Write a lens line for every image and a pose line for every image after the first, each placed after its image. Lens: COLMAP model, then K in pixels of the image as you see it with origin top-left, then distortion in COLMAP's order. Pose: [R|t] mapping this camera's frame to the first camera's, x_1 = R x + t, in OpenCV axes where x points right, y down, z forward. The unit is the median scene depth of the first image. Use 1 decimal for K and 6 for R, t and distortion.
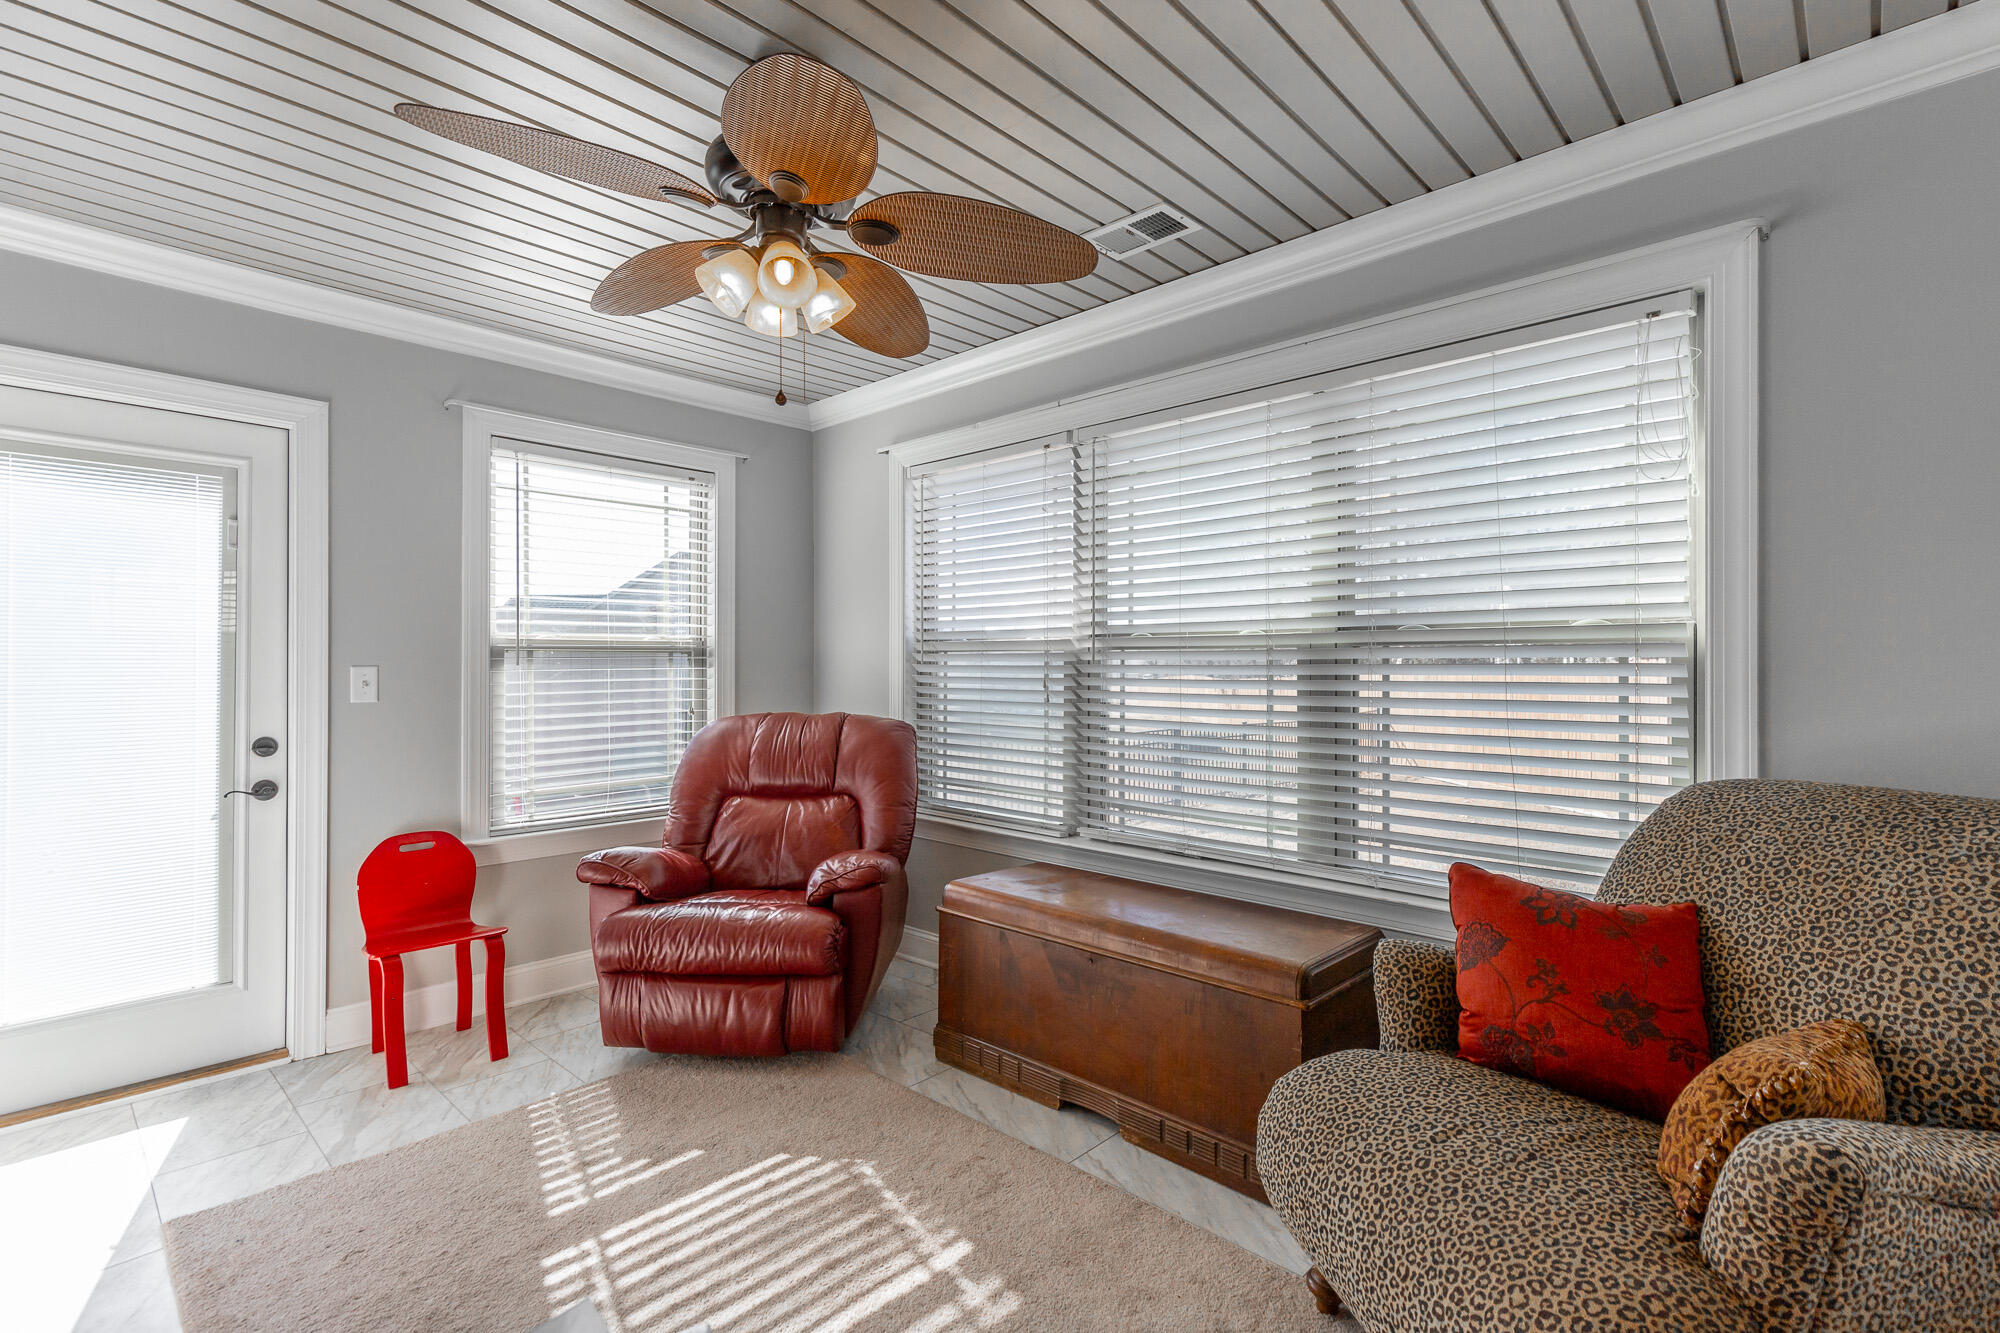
lens RADIAL K [[918.5, 0, 995.3], [0, 918.5, 665.8], [0, 0, 1]] dist [0.009034, -0.002323]
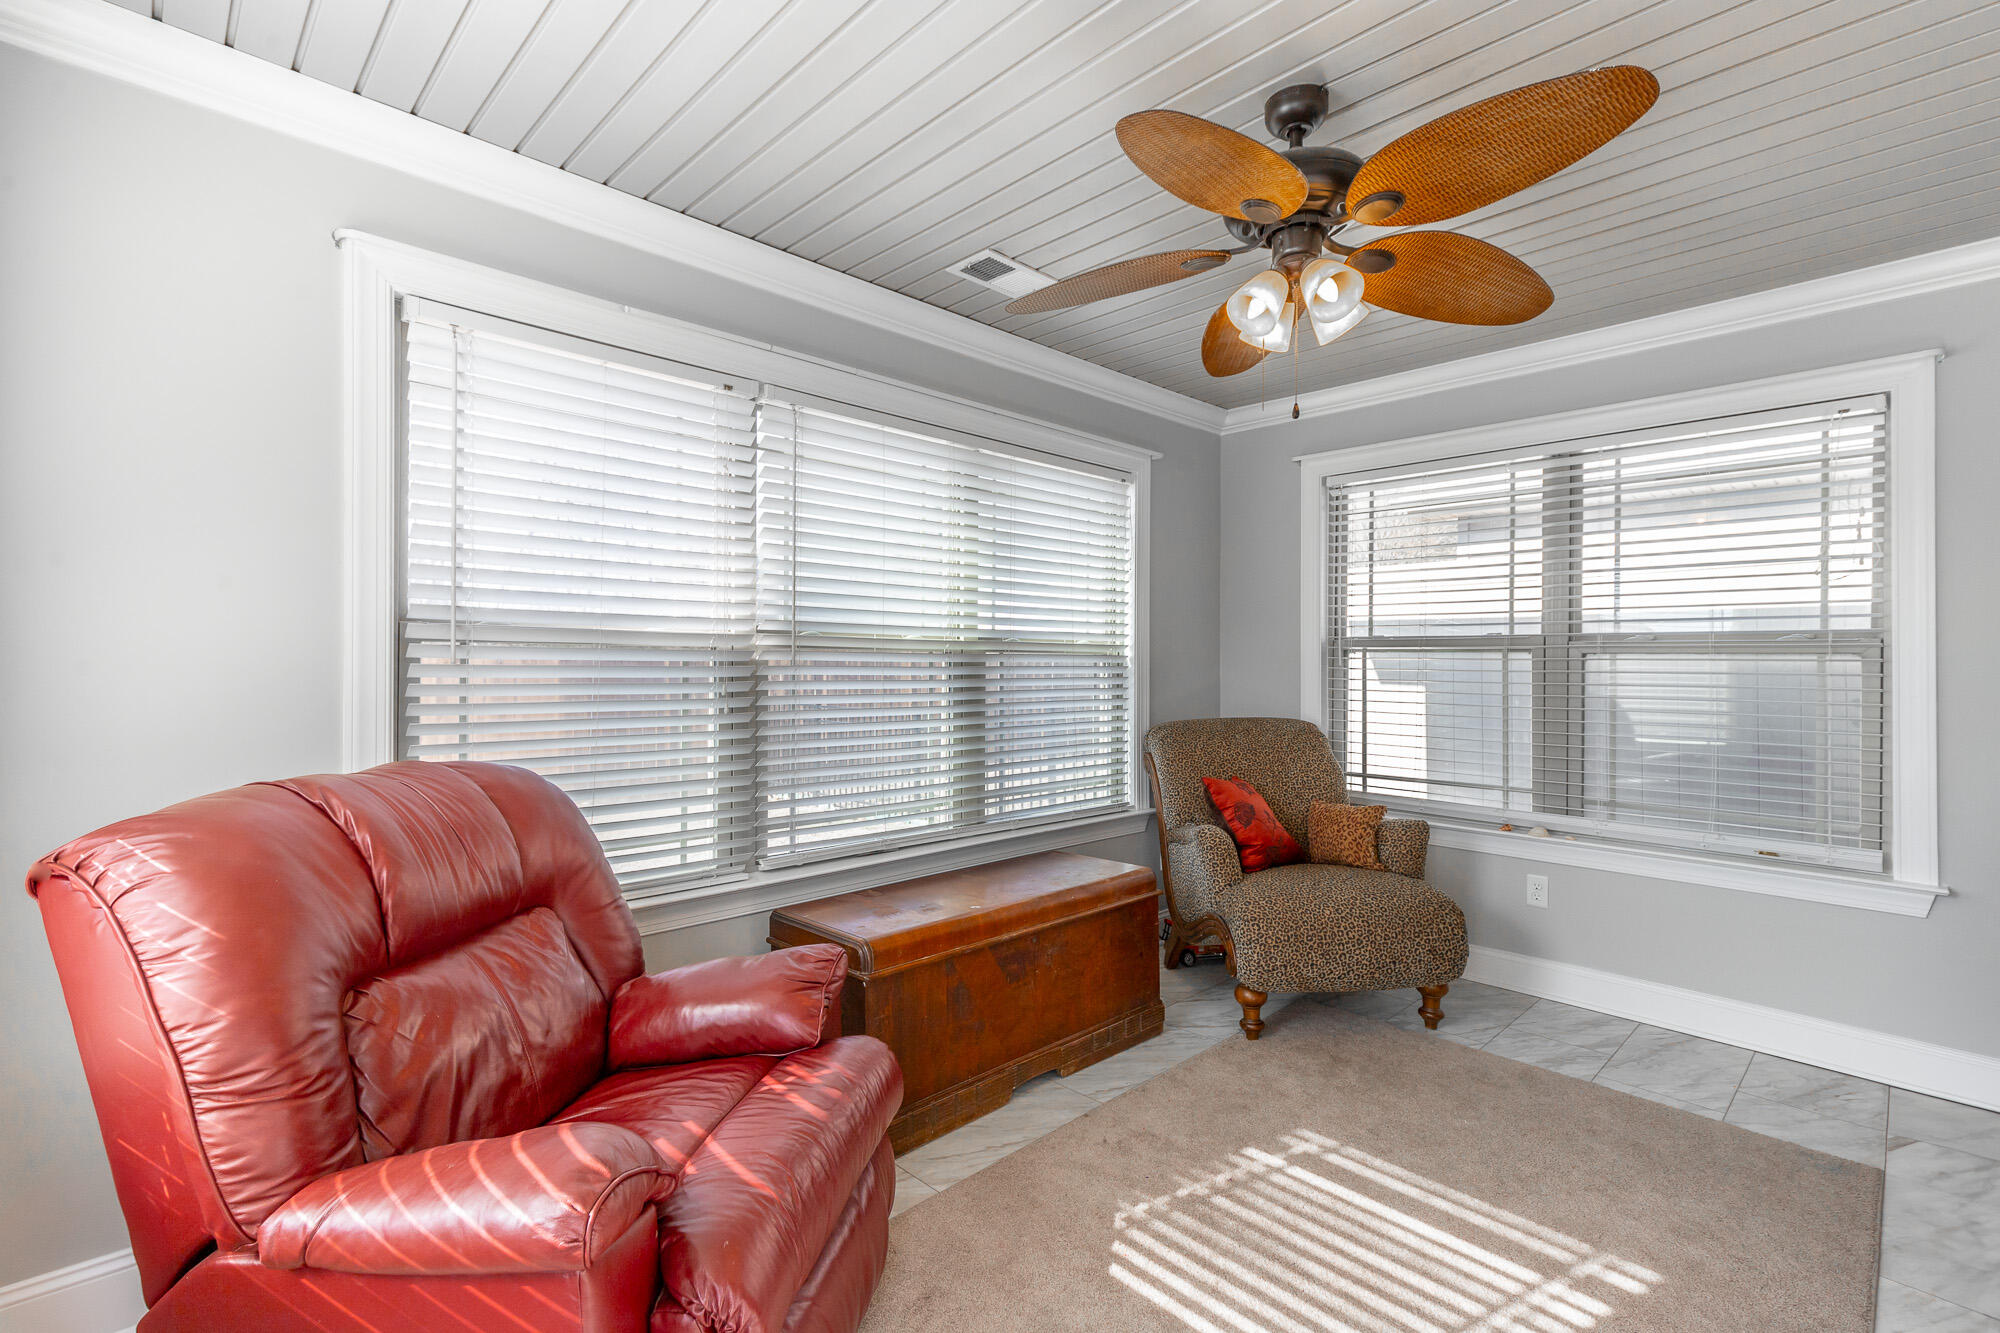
lens RADIAL K [[918.5, 0, 995.5], [0, 918.5, 662.8], [0, 0, 1]] dist [0.009034, -0.002323]
pose [[0.033926, 0.009542, 0.999379, -0.869750], [0.002154, 0.999951, -0.009621, 0.006074], [-0.999422, 0.002479, 0.033904, 0.900447]]
